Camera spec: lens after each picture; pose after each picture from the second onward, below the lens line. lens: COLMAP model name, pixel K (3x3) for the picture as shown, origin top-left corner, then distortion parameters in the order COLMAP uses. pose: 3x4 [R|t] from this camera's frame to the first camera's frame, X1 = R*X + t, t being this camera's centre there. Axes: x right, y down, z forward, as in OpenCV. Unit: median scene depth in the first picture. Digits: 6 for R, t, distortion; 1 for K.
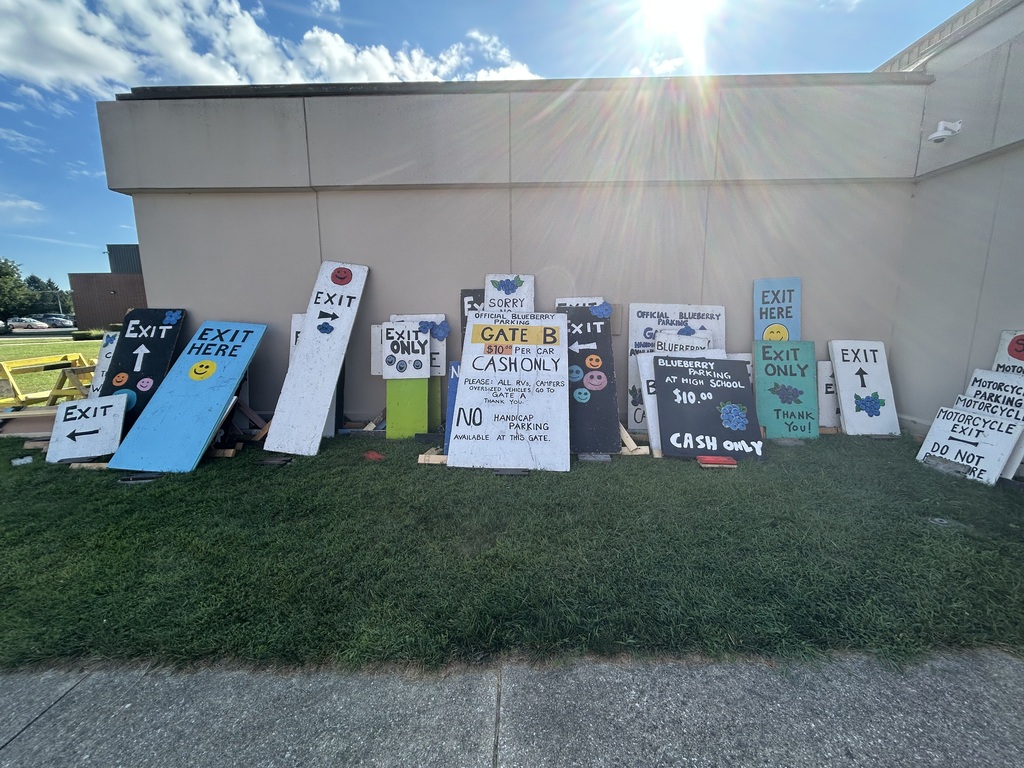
lens RADIAL K [[415.4, 0, 512.0], [0, 415.4, 384.0], [0, 0, 1]] dist [-0.001248, -0.000162]
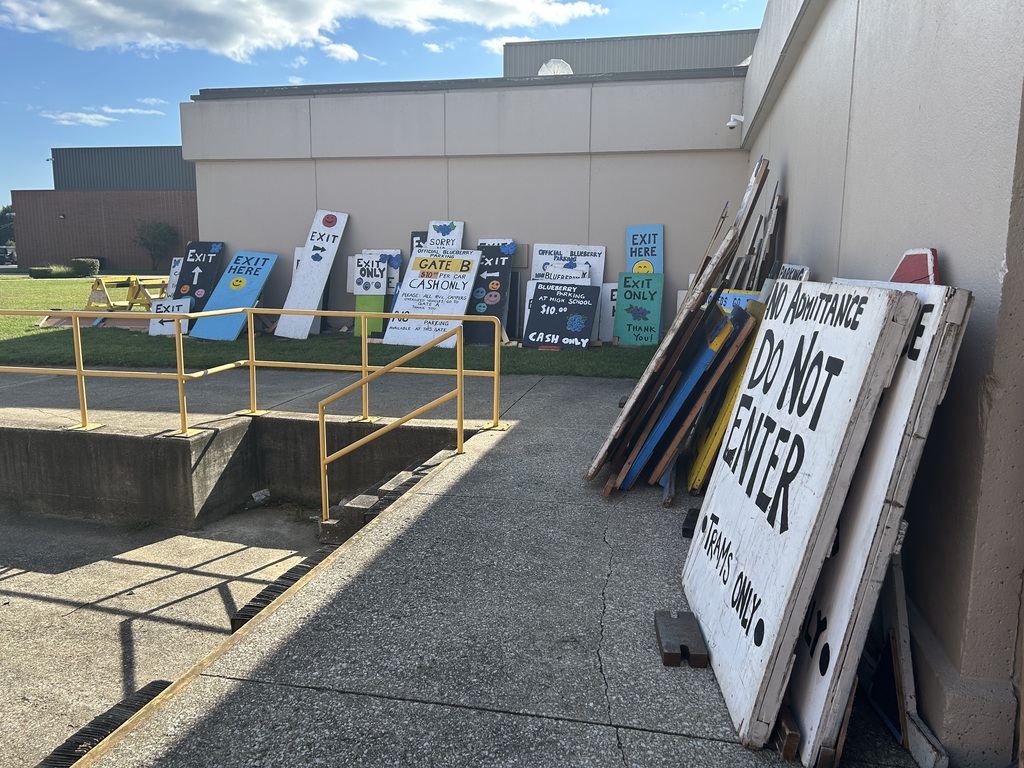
lens RADIAL K [[781.6, 0, 512.0], [0, 781.6, 384.0], [0, 0, 1]] dist [0.166320, -0.389768]
pose [[0.978787, 0.047457, -0.199309, 0.768713], [-0.048429, 0.998827, -0.000005, 0.266740], [0.199074, 0.009657, 0.979937, -1.523574]]
